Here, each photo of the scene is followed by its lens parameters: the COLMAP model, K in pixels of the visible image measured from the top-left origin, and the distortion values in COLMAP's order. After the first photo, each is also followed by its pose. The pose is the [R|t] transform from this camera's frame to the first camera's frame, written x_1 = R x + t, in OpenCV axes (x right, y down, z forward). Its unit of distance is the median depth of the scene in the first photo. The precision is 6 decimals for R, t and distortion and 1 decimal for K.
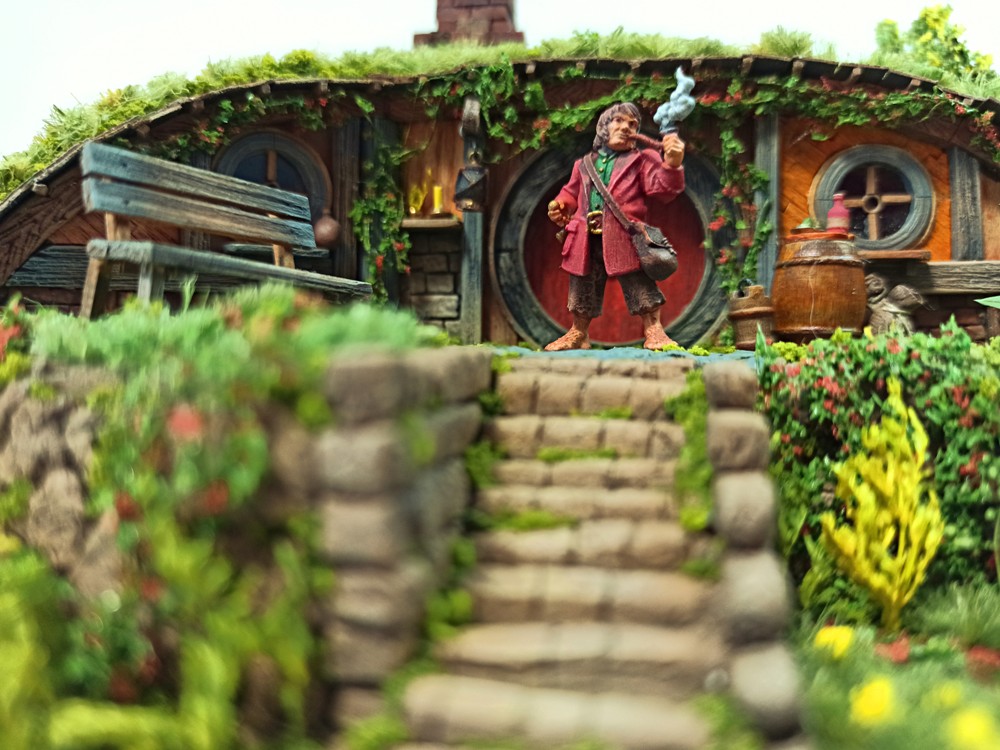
lens RADIAL K [[811.4, 0, 507.6], [0, 811.4, 380.4], [0, 0, 1]] dist [-0.063558, 0.000662]
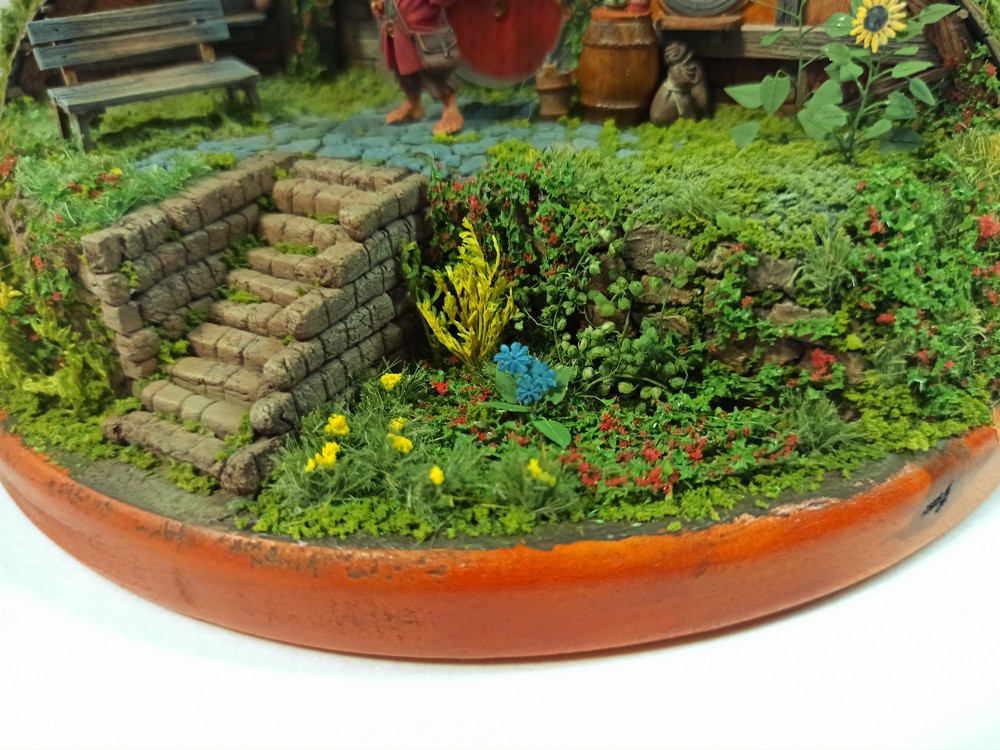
lens RADIAL K [[803.7, 0, 509.8], [0, 803.7, 372.3], [0, 0, 1]] dist [-0.032723, -0.043112]
pose [[0.943656, 0.130322, -0.304186, 0.619481], [0.042140, 0.864388, 0.501056, -0.293787], [0.328233, -0.485643, 0.810194, -0.178960]]
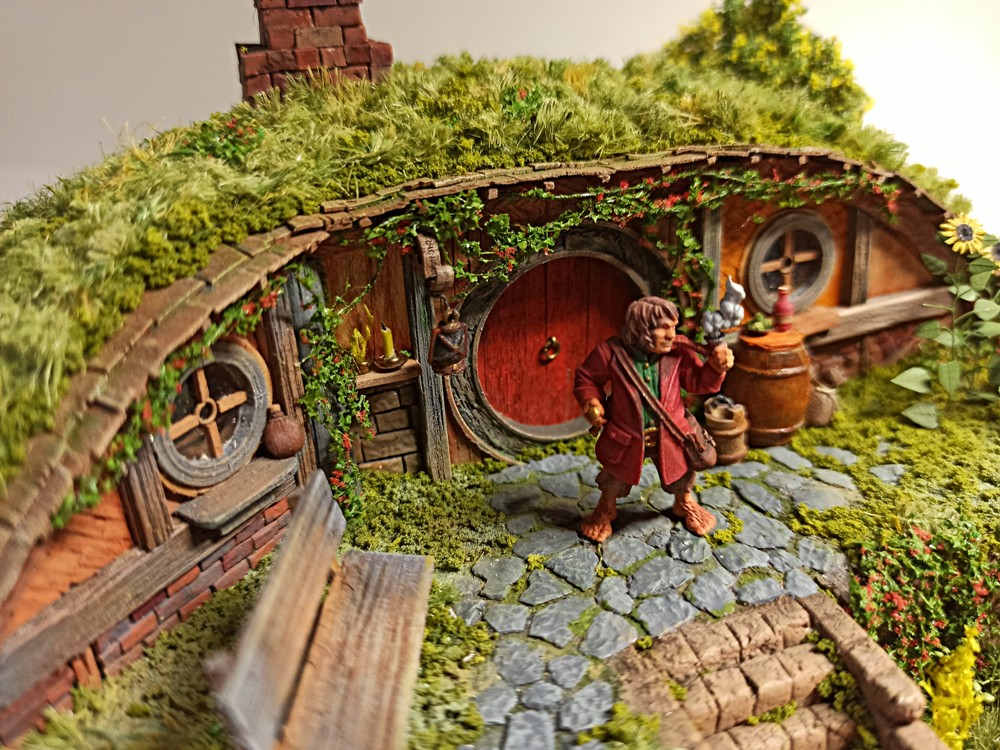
lens RADIAL K [[806.0, 0, 502.8], [0, 806.0, 377.8], [0, 0, 1]] dist [-0.008684, -0.094789]
pose [[0.879903, -0.256554, 0.399938, -0.353767], [0.084693, 0.912908, 0.399282, -0.560669], [-0.467544, -0.317458, 0.824999, 0.256066]]
